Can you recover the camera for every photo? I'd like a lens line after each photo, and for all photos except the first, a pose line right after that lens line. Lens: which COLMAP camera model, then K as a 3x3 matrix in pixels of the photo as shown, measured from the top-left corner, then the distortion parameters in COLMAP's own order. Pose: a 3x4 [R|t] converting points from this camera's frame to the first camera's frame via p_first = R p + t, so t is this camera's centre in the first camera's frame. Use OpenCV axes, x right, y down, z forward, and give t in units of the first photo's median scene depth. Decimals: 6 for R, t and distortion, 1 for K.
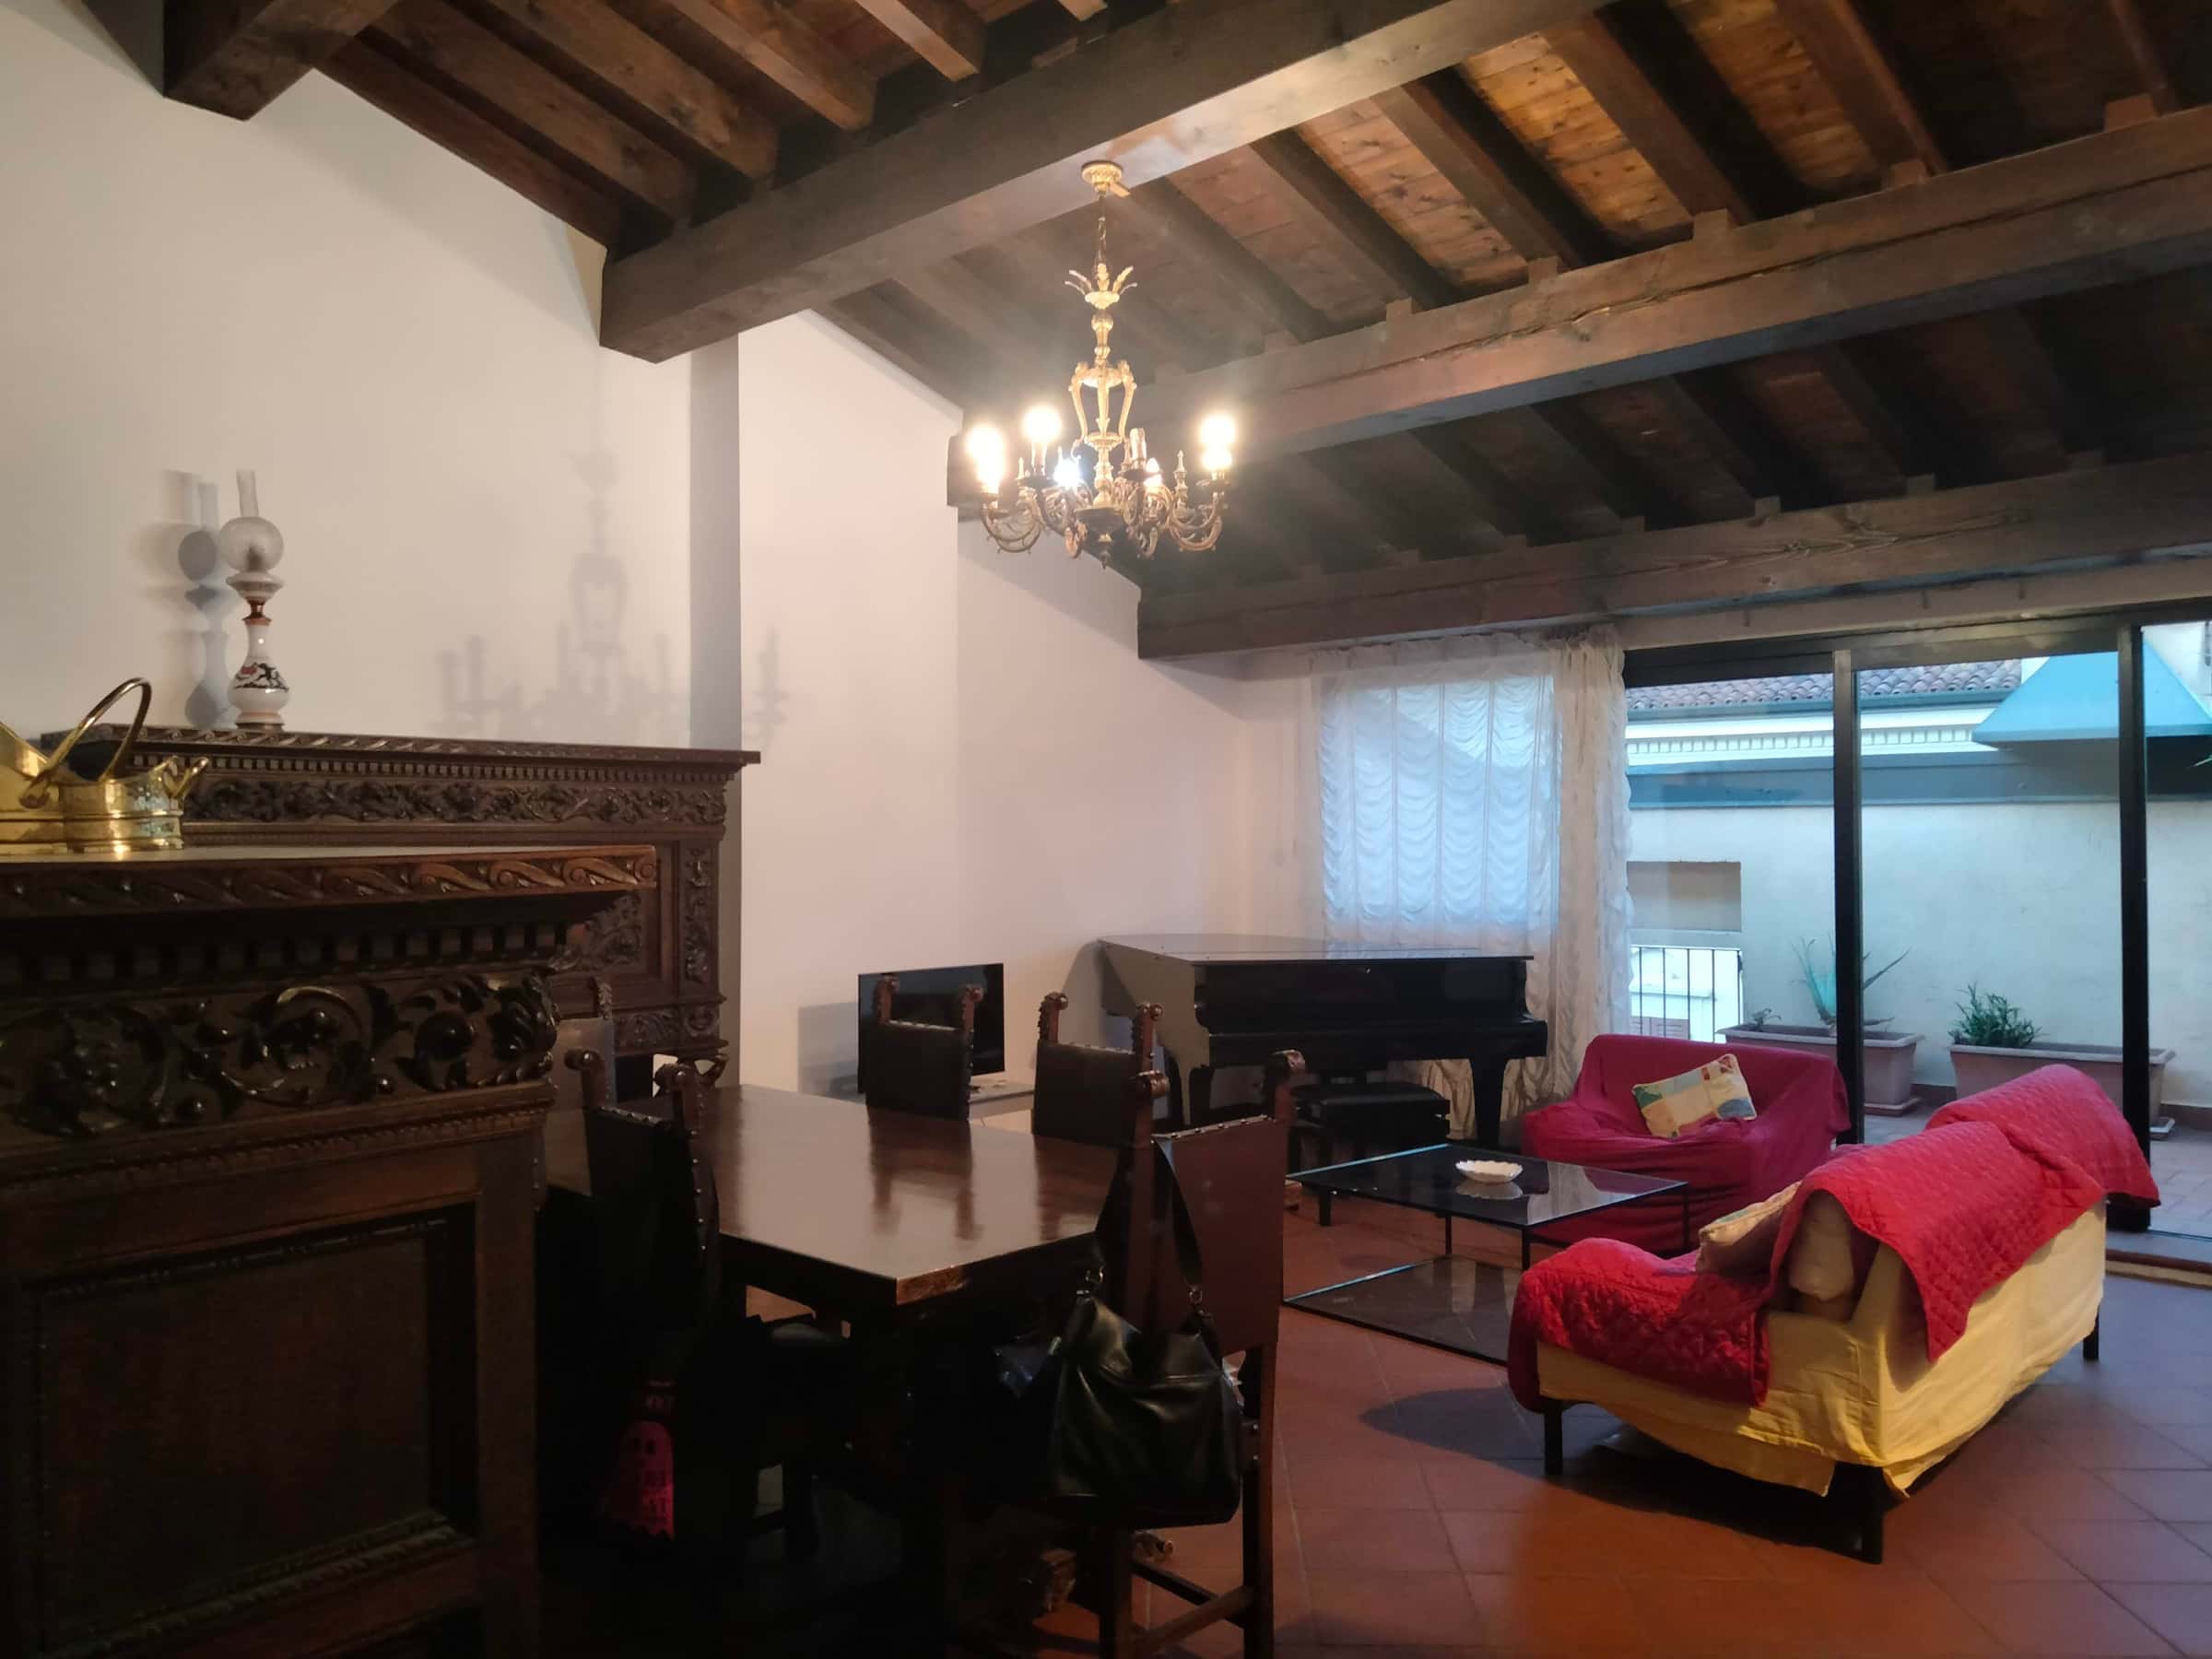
lens RADIAL K [[1651.9, 0, 1098.4], [0, 1651.9, 817.0], [0, 0, 1]] dist [0.098714, -0.141938]
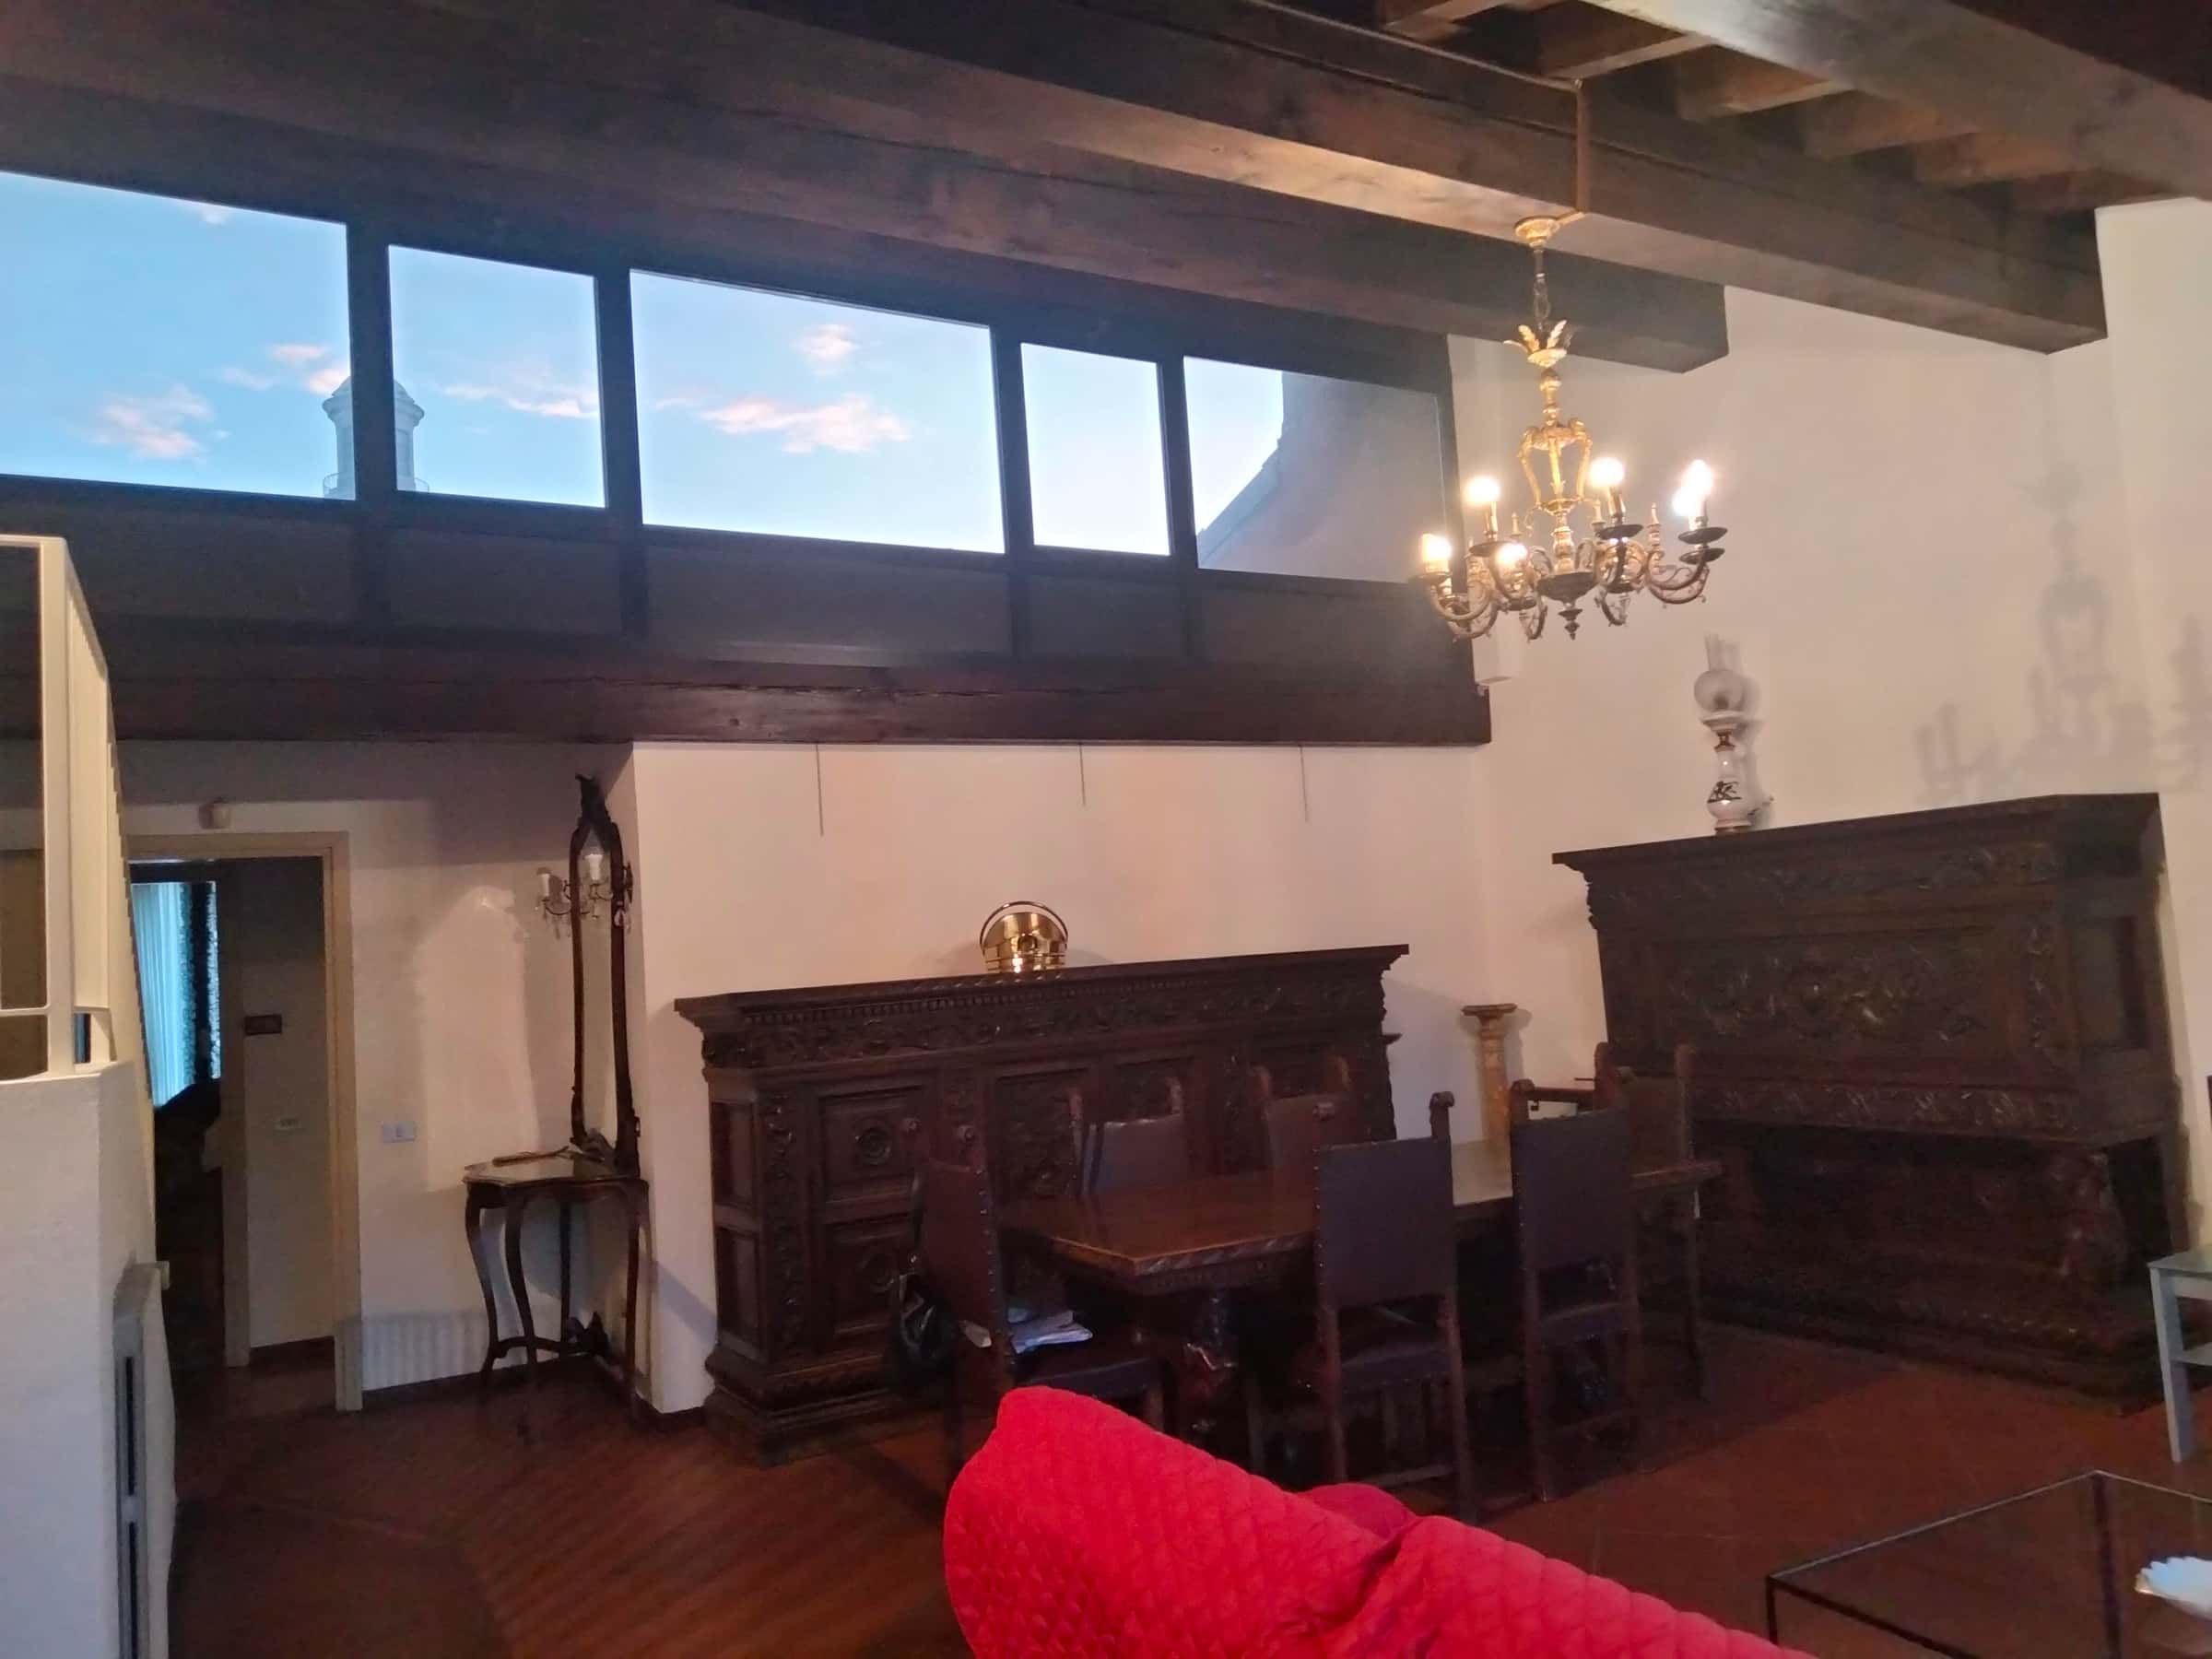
lens RADIAL K [[1651.9, 0, 1098.4], [0, 1651.9, 817.0], [0, 0, 1]] dist [0.098714, -0.141938]
pose [[-0.276257, -0.058646, -0.959293, 0.836595], [0.072363, 0.994034, -0.081609, 0.006286], [0.958356, -0.091963, -0.270366, 0.869810]]
